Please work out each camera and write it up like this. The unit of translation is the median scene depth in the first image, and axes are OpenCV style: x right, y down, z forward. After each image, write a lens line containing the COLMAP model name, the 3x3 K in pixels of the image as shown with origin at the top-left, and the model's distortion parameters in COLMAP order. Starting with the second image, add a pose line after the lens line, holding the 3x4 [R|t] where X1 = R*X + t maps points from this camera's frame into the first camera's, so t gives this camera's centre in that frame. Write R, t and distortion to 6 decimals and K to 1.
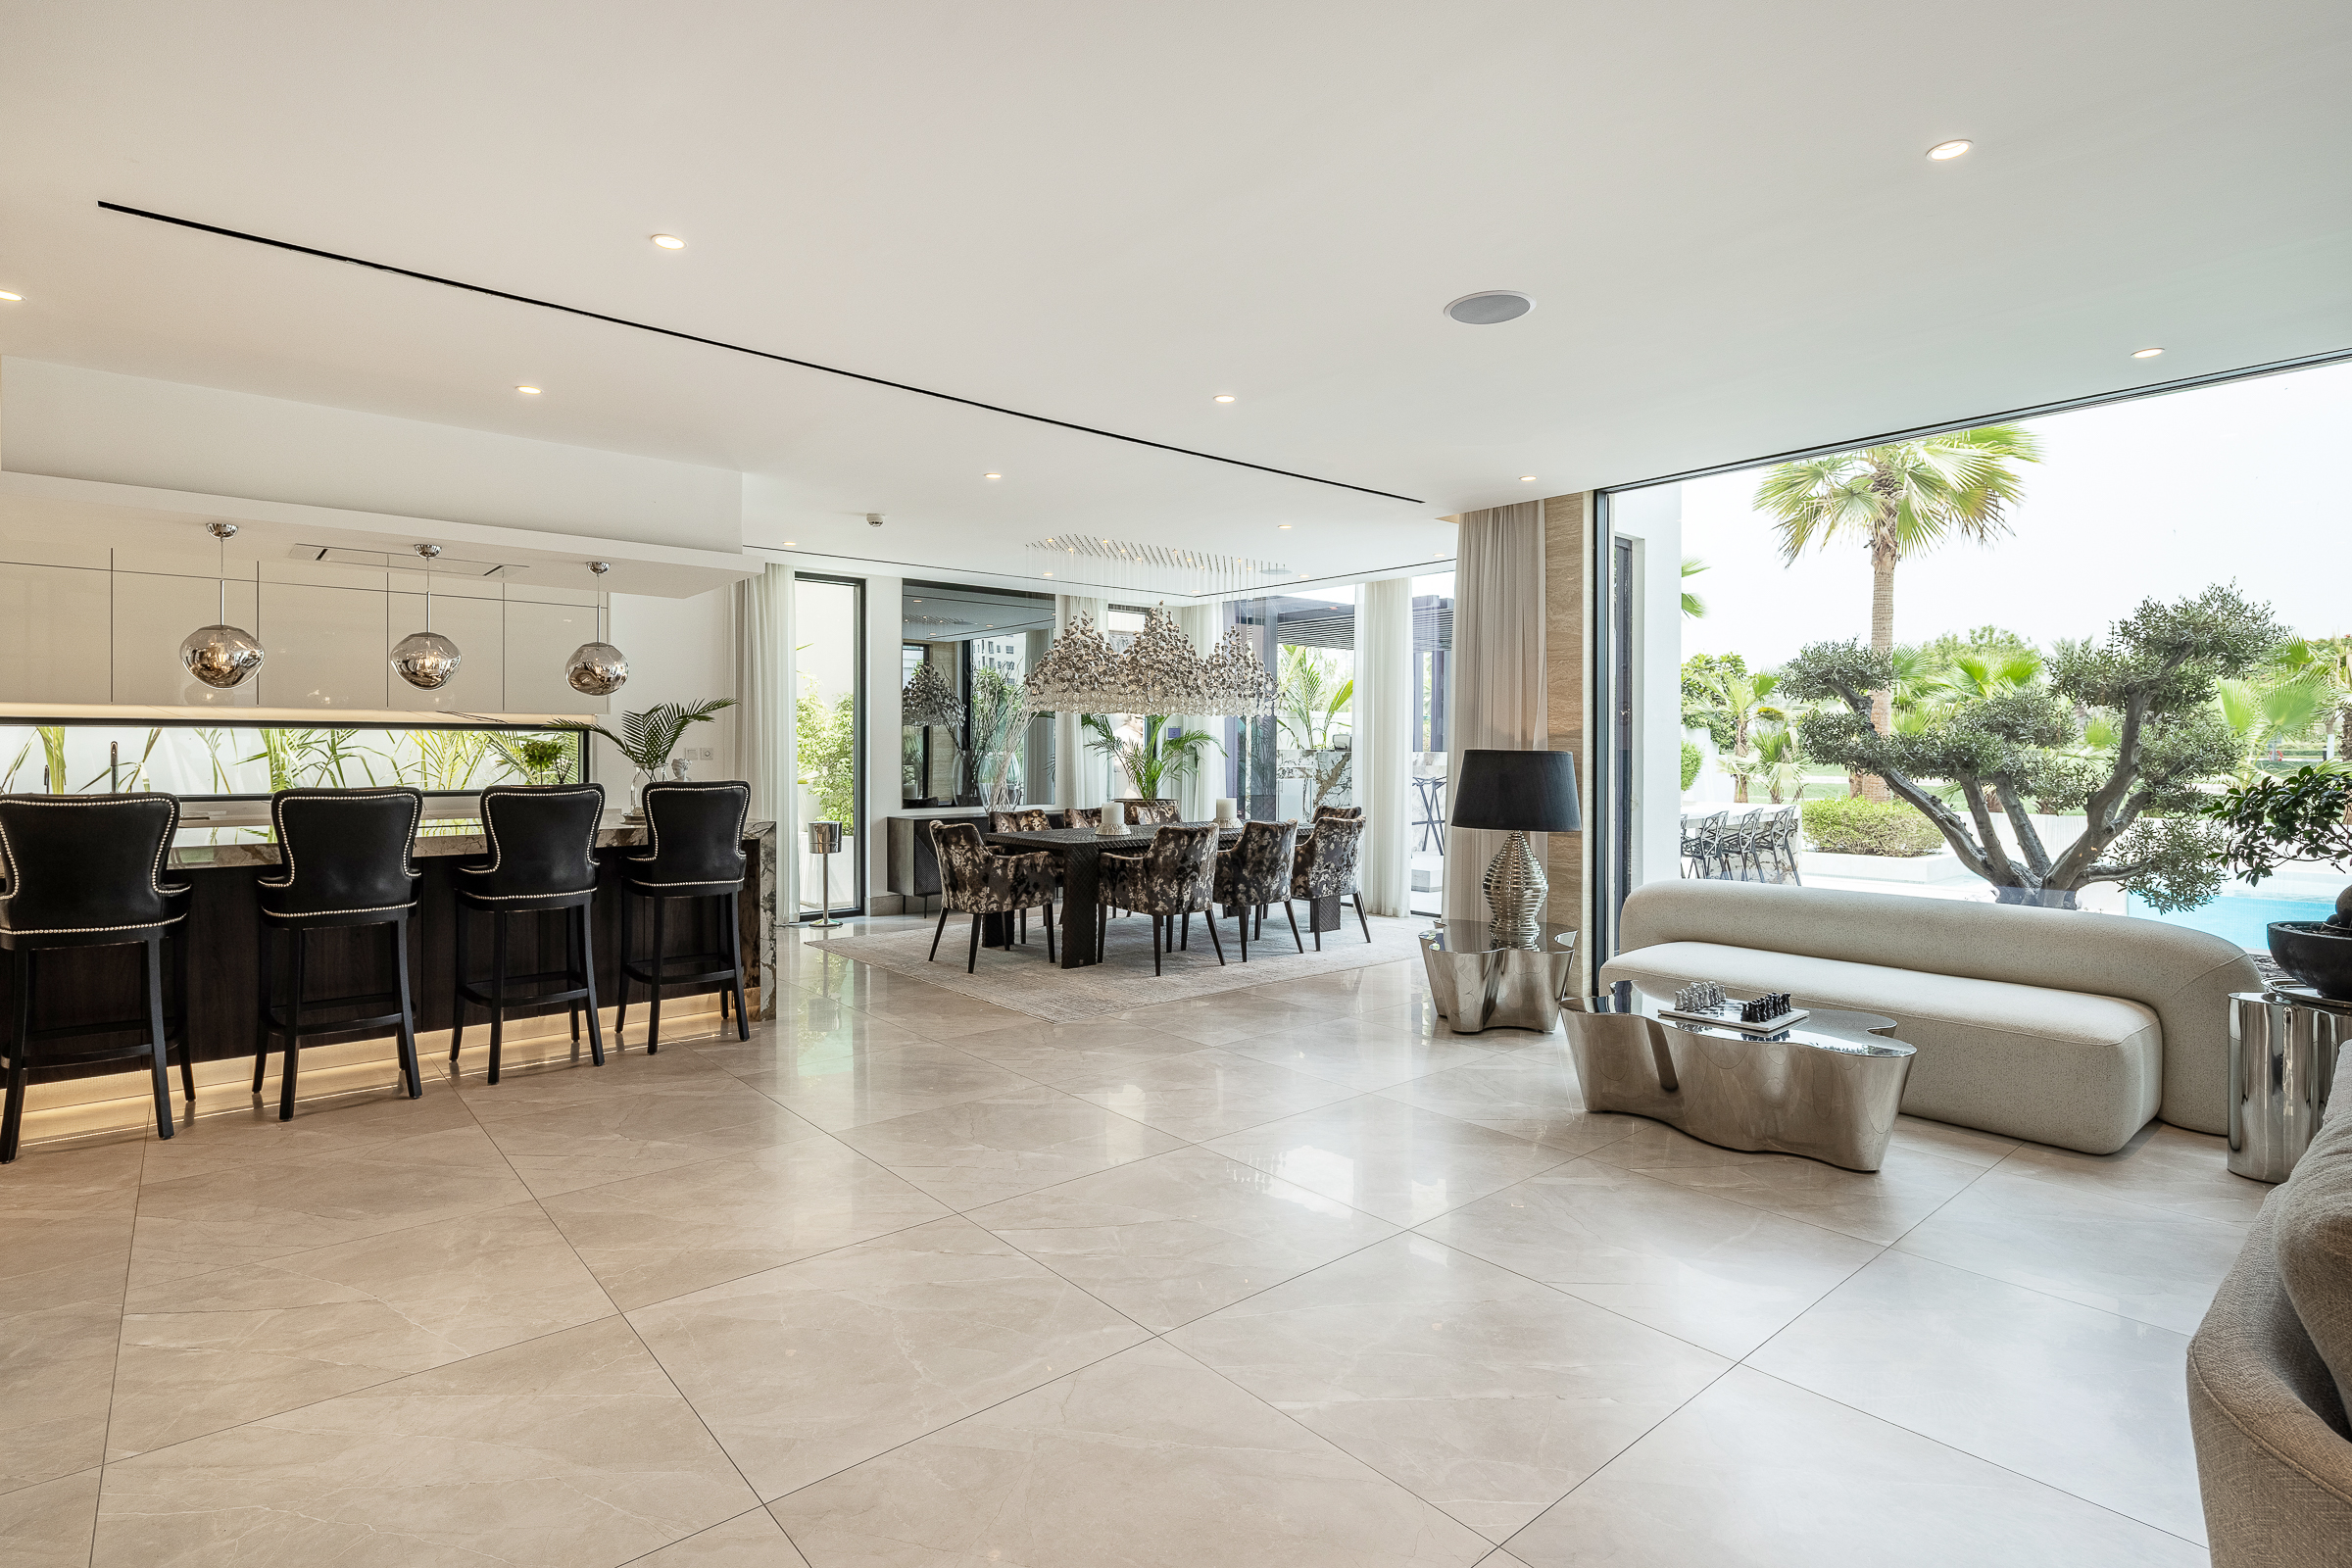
lens RADIAL K [[1157.3, 0, 1171.4], [0, 1157.3, 751.6], [0, 0, 1]] dist [0.005411, -0.002017]
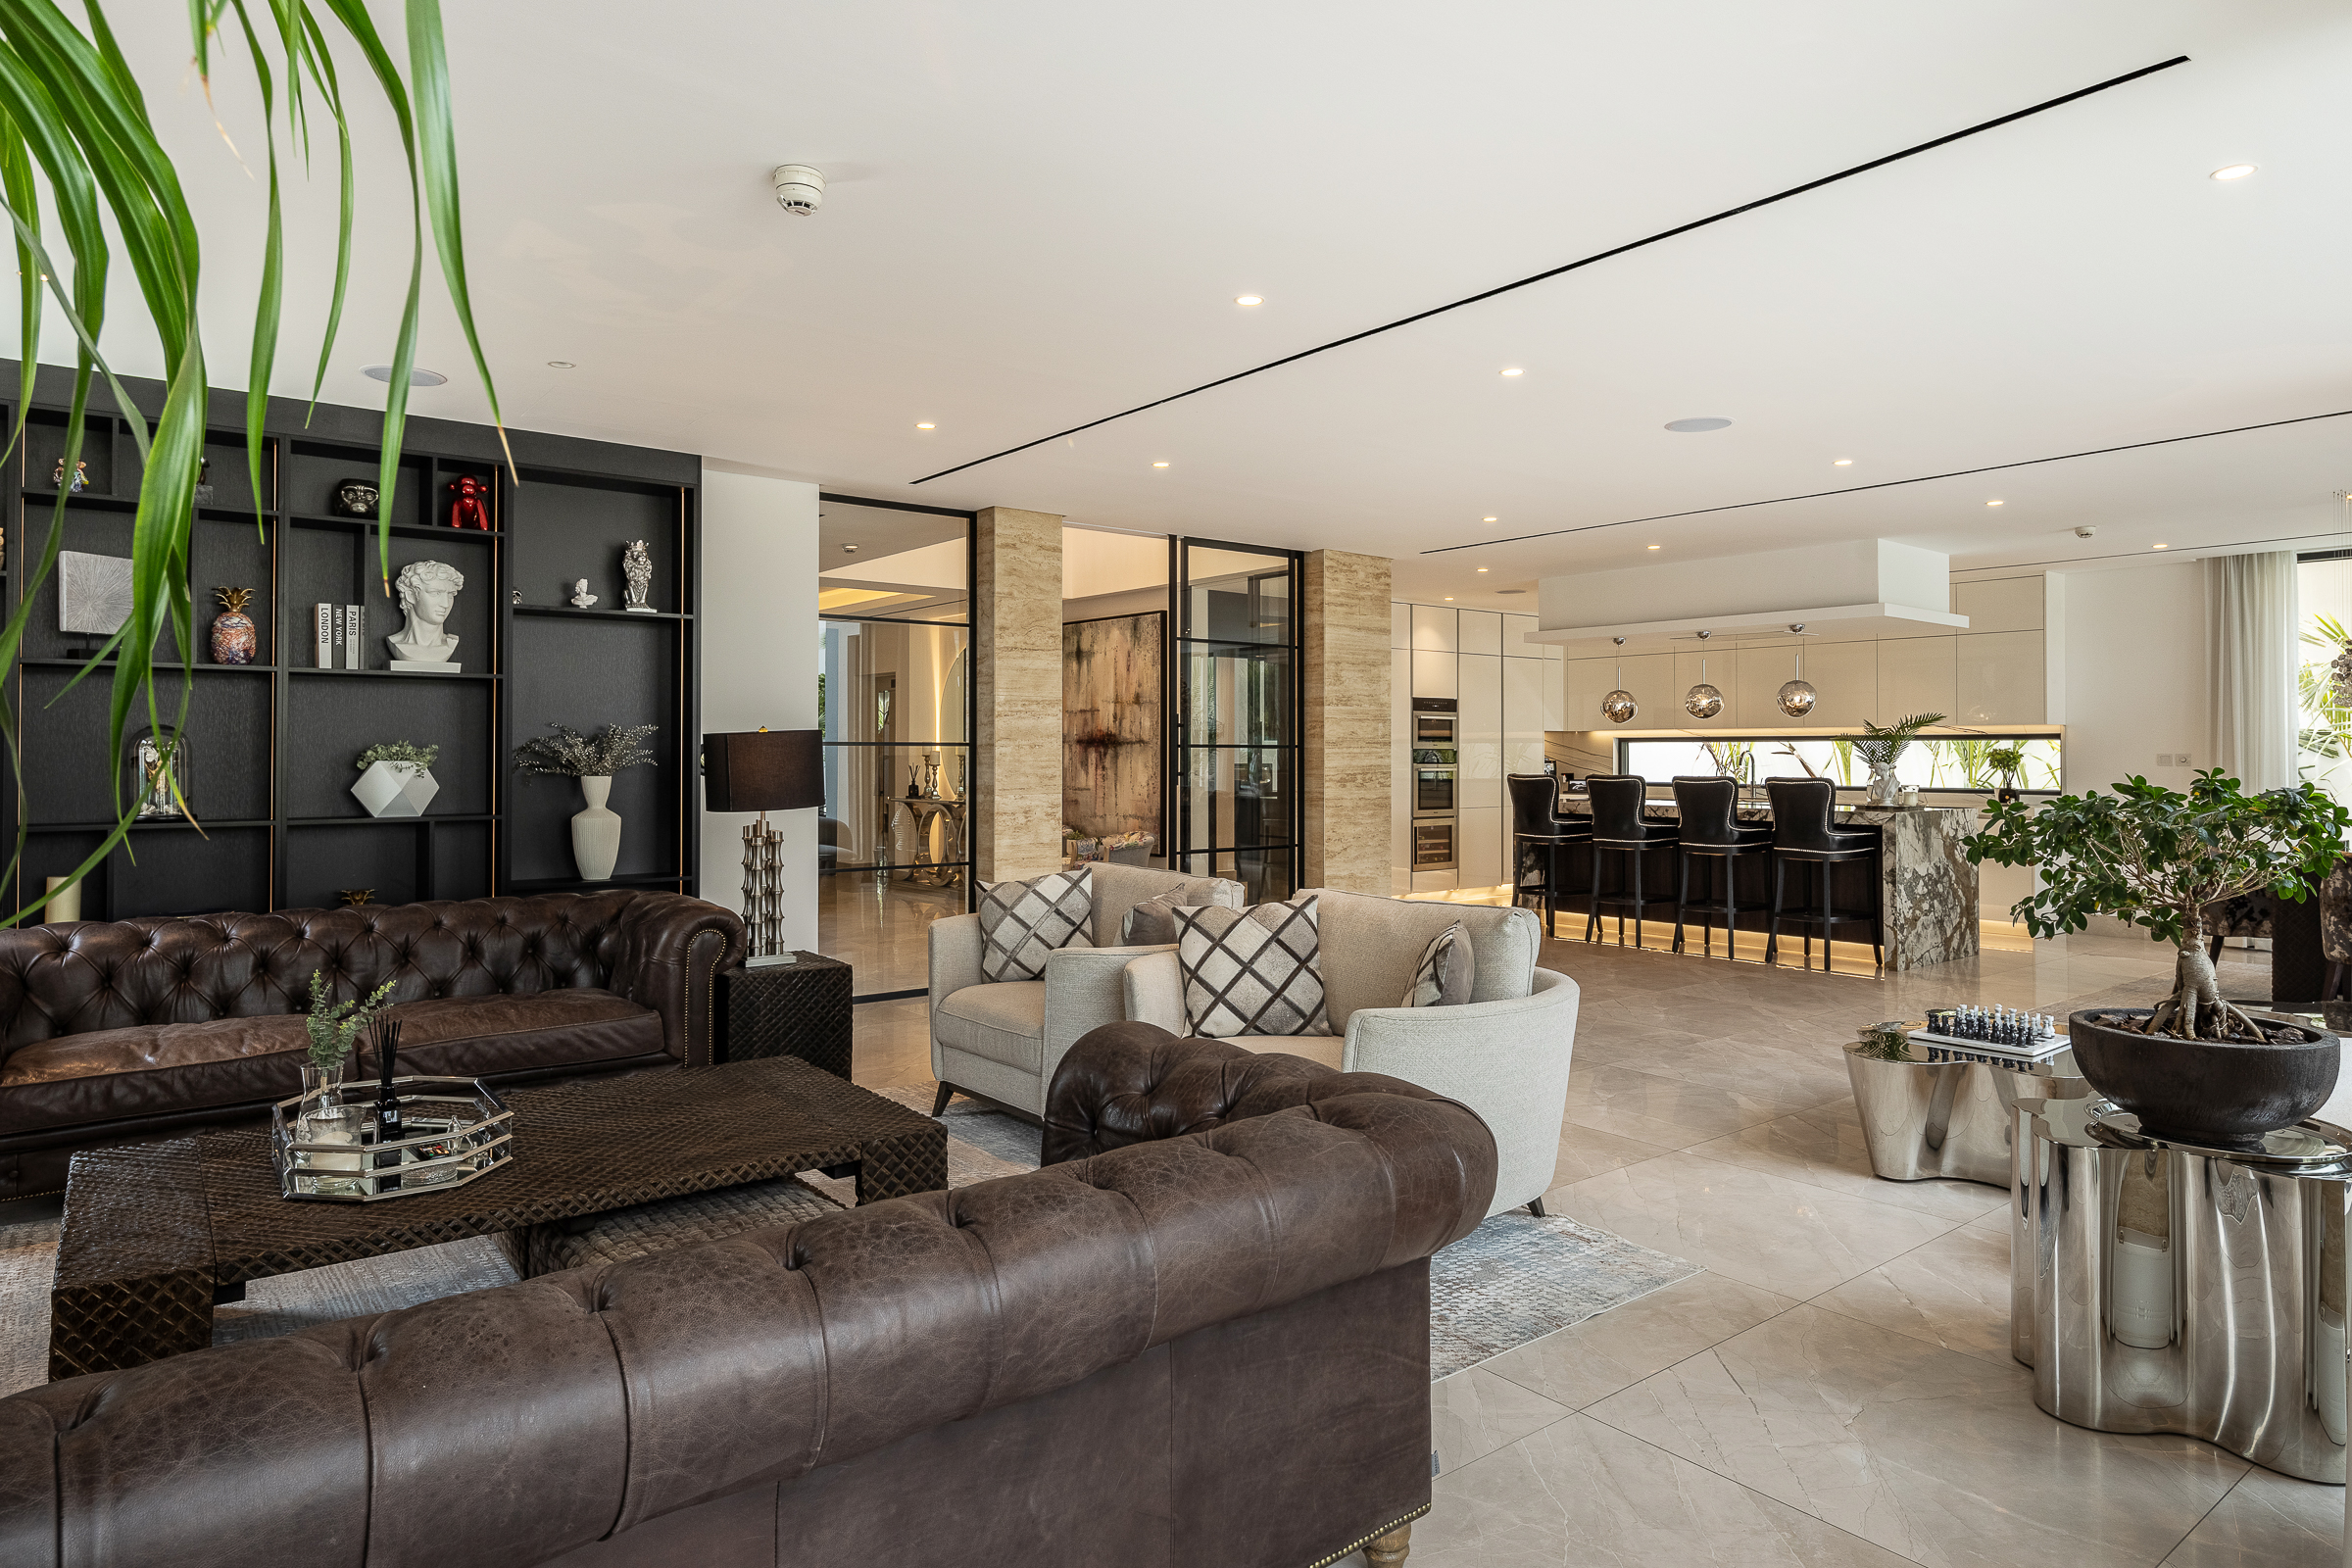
lens RADIAL K [[1360.5, 0, 1173.7], [0, 1360.5, 737.1], [0, 0, 1]] dist [-0.001617, 0.000256]
pose [[-0.039228, -0.013876, -0.999134, 0.980339], [-0.002162, 0.999902, -0.013802, 0.000707], [0.999228, 0.001619, -0.039254, 0.239101]]
